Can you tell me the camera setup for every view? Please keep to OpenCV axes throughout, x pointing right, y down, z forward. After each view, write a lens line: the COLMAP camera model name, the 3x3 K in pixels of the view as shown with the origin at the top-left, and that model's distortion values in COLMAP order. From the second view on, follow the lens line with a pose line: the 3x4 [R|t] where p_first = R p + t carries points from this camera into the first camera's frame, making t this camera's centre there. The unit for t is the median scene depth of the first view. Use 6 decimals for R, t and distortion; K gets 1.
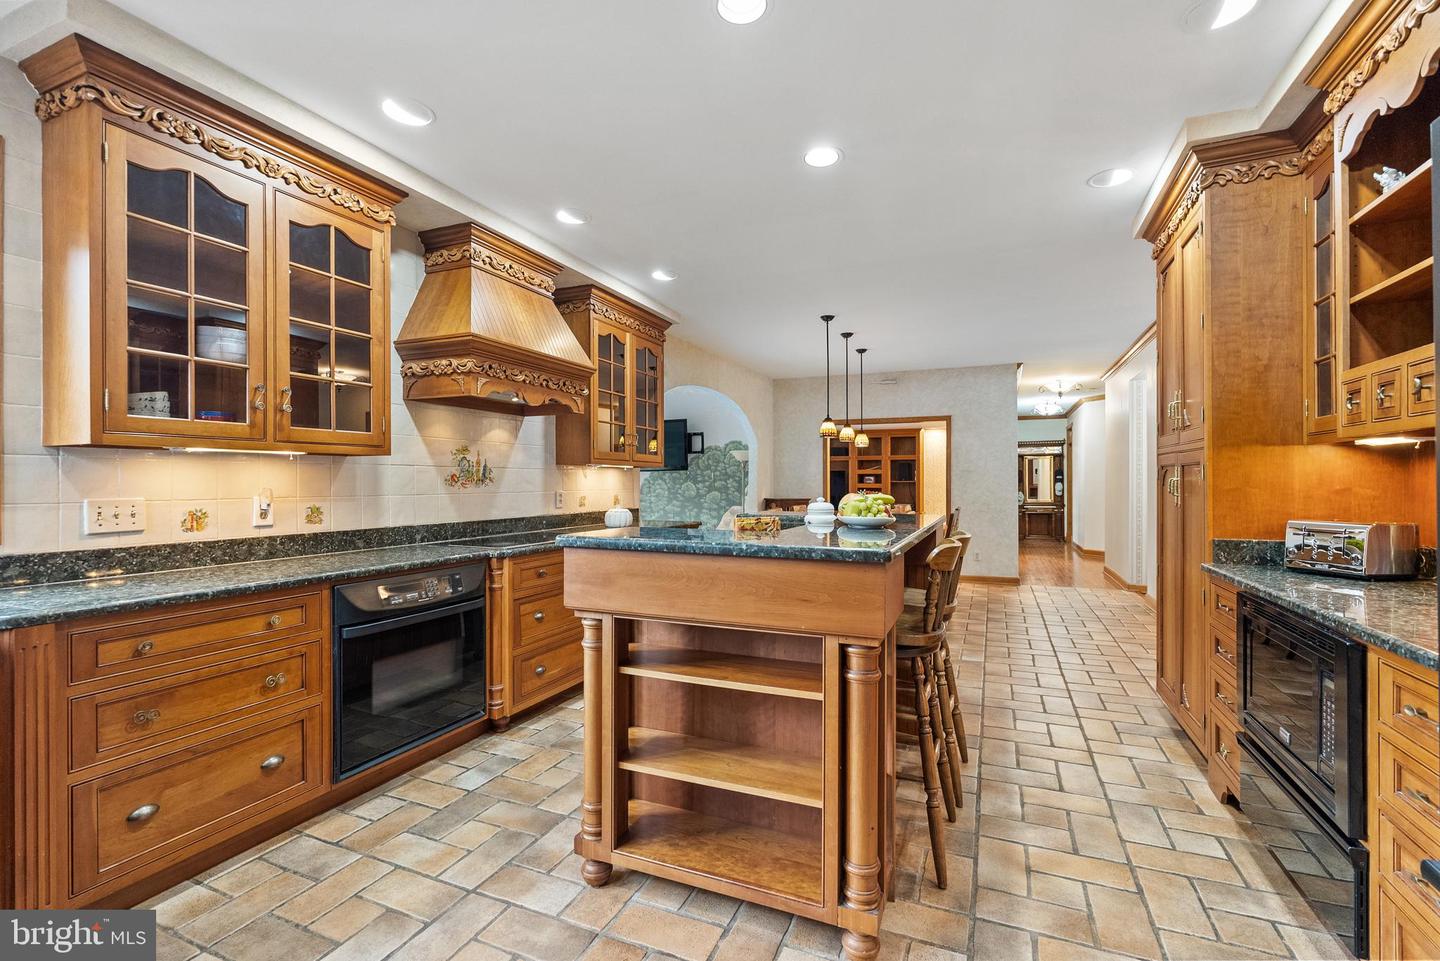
lens RADIAL K [[640.1, 0, 723.0], [0, 640.1, 481.9], [0, 0, 1]] dist [-0.012570, 0.000442]
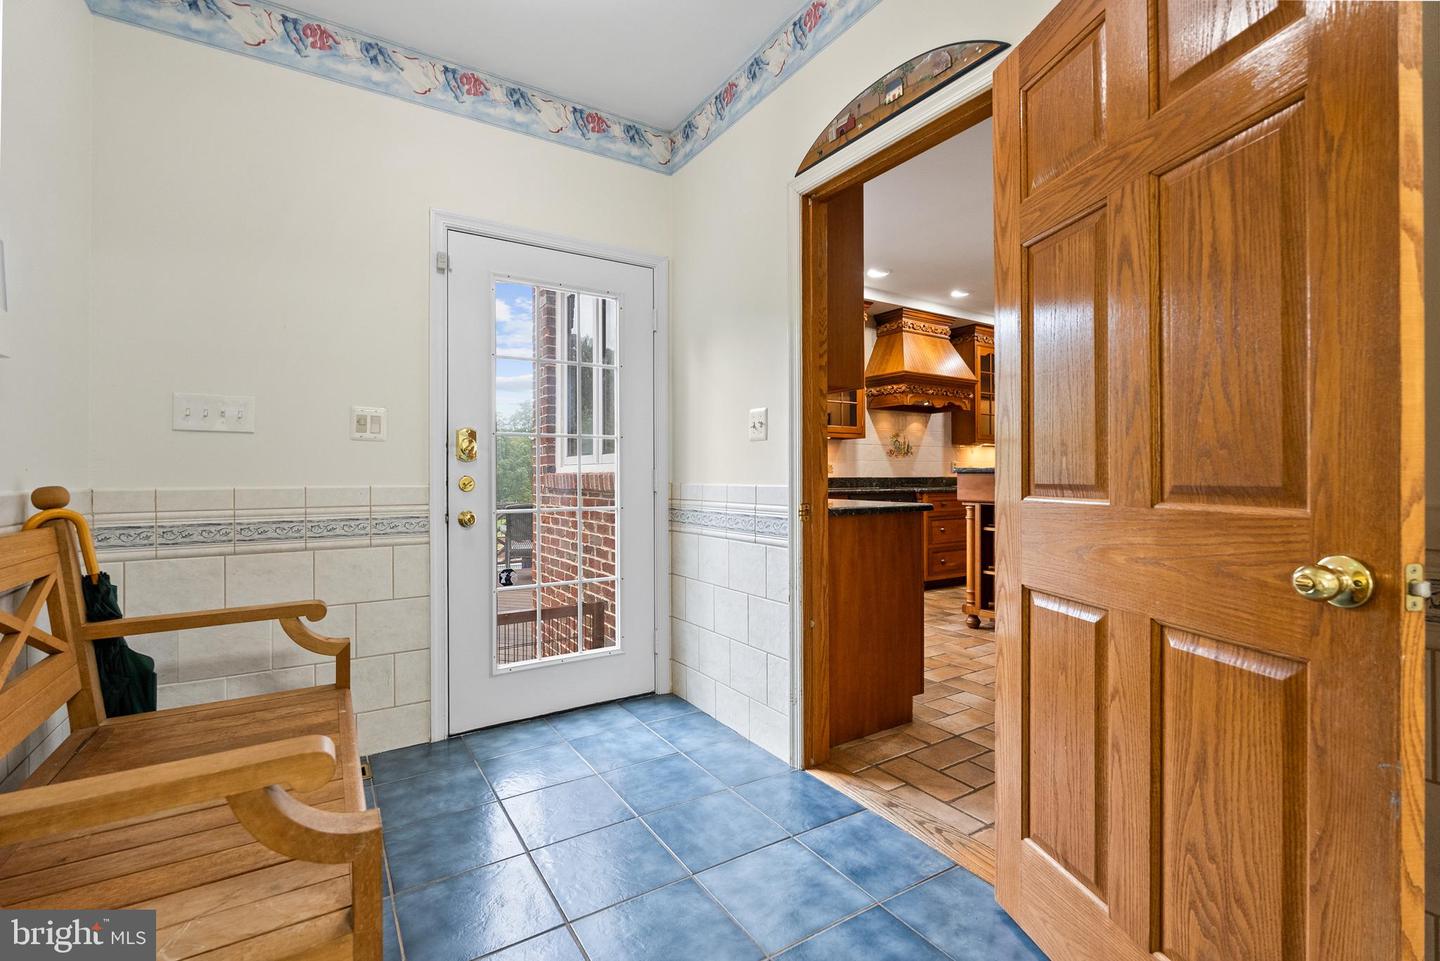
lens RADIAL K [[640.1, 0, 722.1], [0, 640.1, 477.3], [0, 0, 1]] dist [-0.012570, 0.000442]
pose [[0.827810, -0.001142, -0.561007, 0.180532], [0.002621, 0.999995, 0.001831, 0.061117], [0.561002, -0.002986, 0.827809, -0.730743]]
